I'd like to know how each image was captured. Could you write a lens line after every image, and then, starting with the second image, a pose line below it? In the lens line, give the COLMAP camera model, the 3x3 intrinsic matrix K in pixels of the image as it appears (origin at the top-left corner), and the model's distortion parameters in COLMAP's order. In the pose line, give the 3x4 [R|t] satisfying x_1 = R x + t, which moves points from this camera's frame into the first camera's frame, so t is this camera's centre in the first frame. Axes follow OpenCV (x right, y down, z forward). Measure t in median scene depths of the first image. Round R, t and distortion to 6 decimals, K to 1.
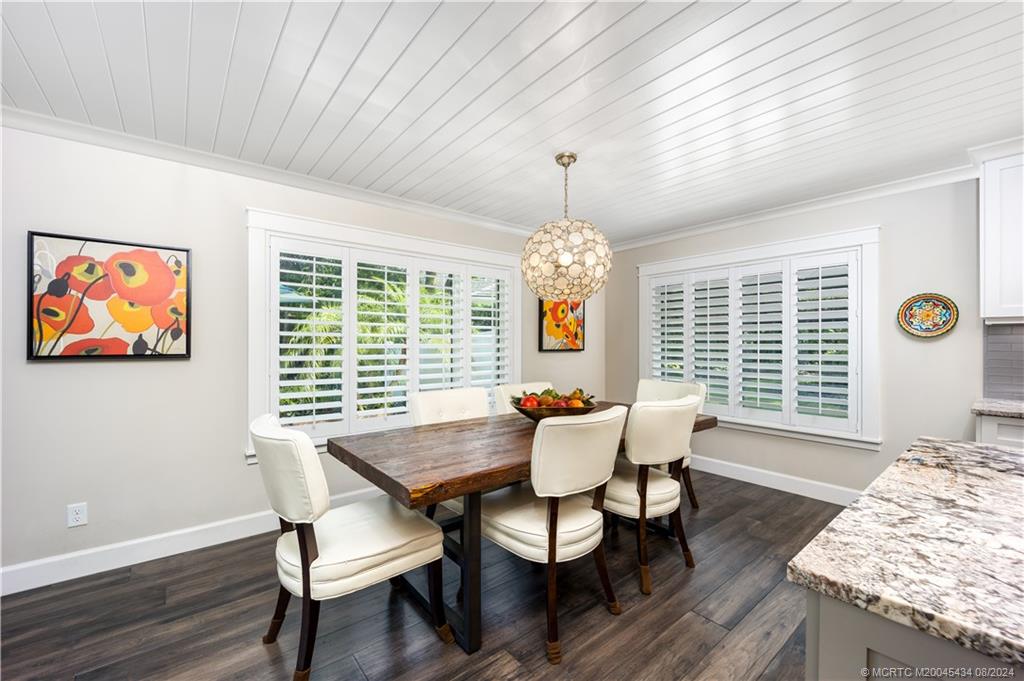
lens RADIAL K [[429.2, 0, 512.0], [0, 429.2, 340.5], [0, 0, 1]] dist [-0.034397, 0.000051]
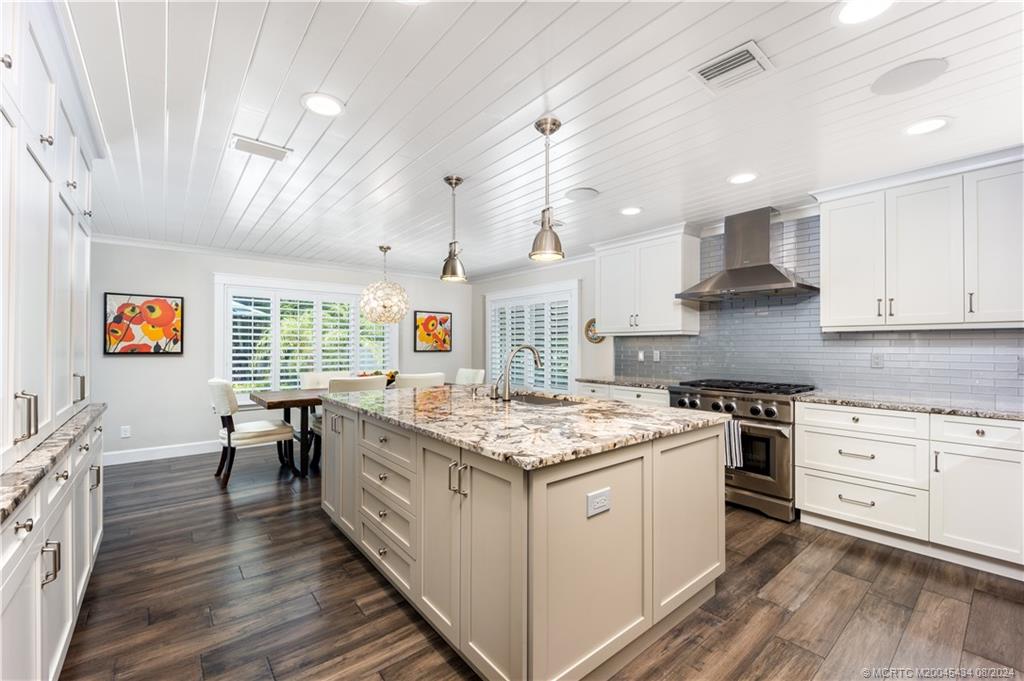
lens RADIAL K [[429.2, 0, 512.0], [0, 429.2, 340.5], [0, 0, 1]] dist [-0.034397, 0.000051]
pose [[0.999770, 0.001895, 0.021368, 0.692132], [-0.001786, 0.999985, -0.005081, -0.013241], [-0.021378, 0.005041, 0.999759, -0.946155]]
